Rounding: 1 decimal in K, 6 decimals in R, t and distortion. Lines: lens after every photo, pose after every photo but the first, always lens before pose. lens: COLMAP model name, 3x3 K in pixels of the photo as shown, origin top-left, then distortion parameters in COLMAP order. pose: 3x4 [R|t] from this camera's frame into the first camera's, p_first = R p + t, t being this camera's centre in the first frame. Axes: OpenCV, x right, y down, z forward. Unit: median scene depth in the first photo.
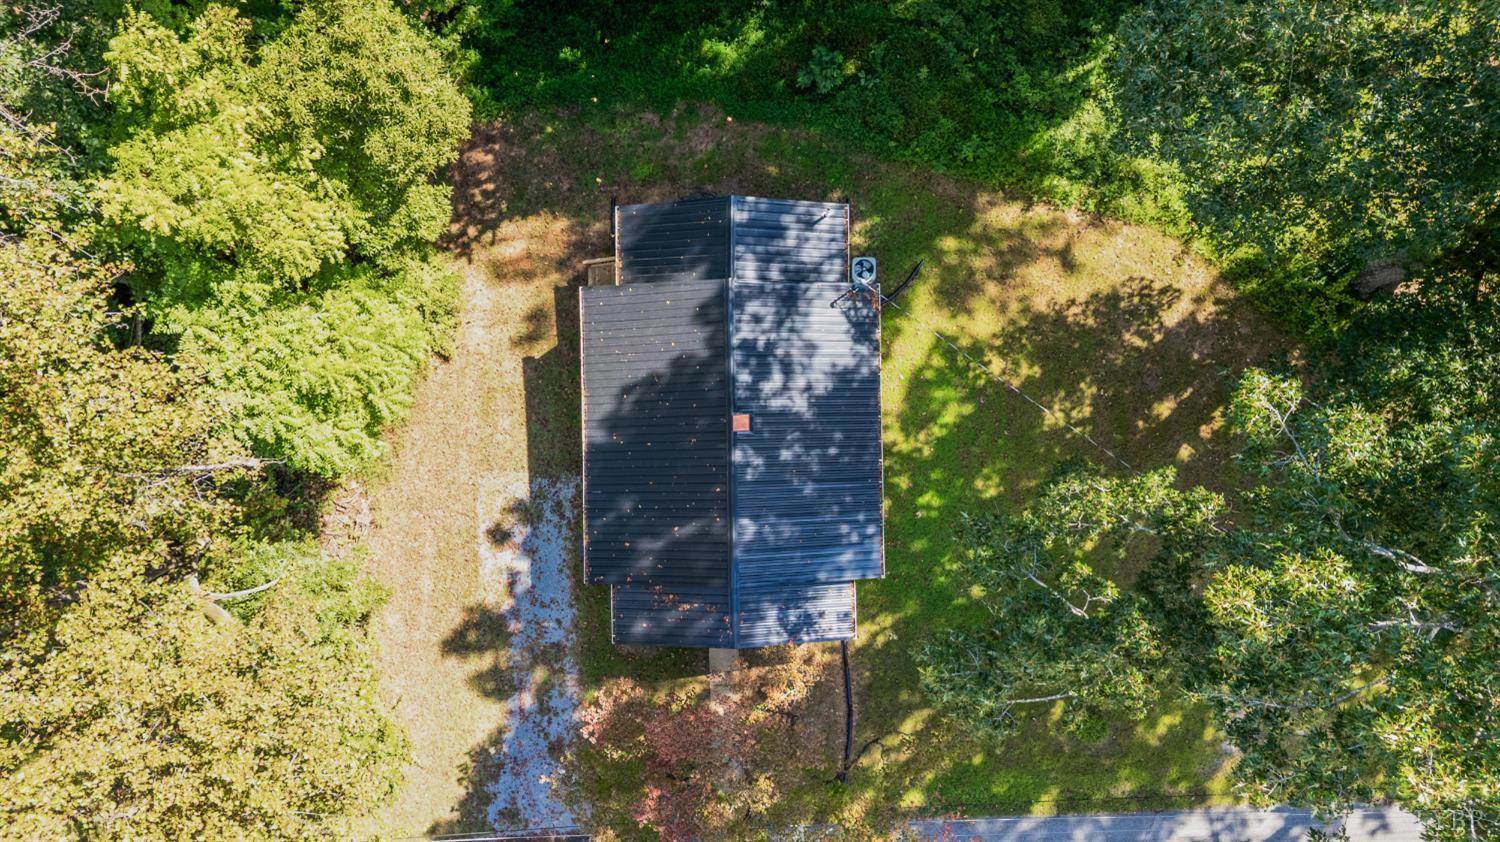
lens RADIAL K [[1079.7, 0, 749.8], [0, 1079.7, 420.8], [0, 0, 1]] dist [-0.000139, 0.000013]
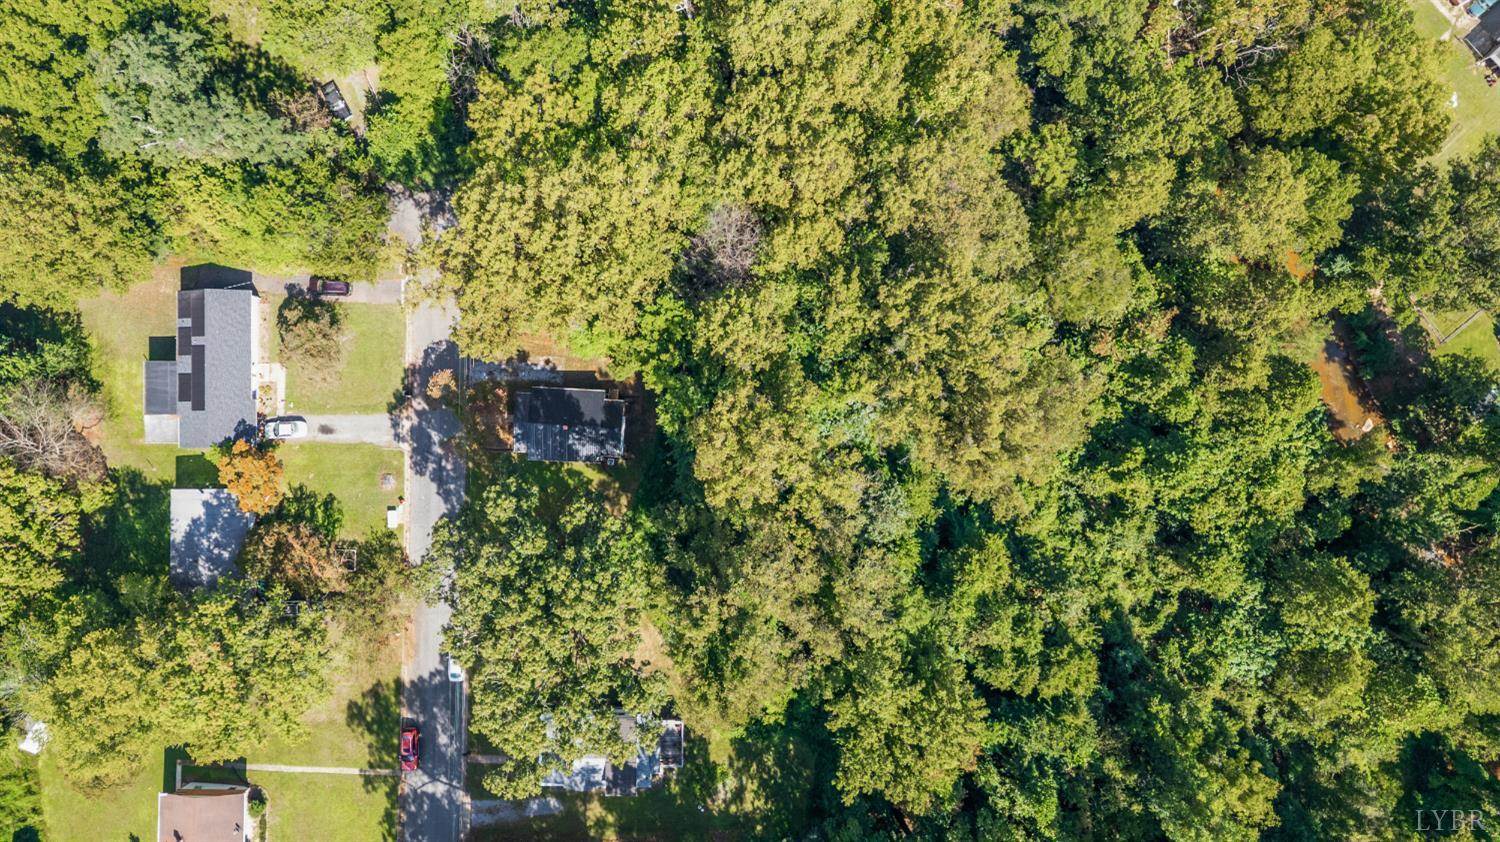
lens RADIAL K [[1079.7, 0, 749.6], [0, 1079.7, 421.2], [0, 0, 1]] dist [-0.000139, 0.000013]
pose [[-0.083275, 0.995979, 0.033025, -0.215730], [-0.996221, -0.084025, 0.022010, -0.747305], [0.024696, -0.031067, 0.999212, -2.974164]]
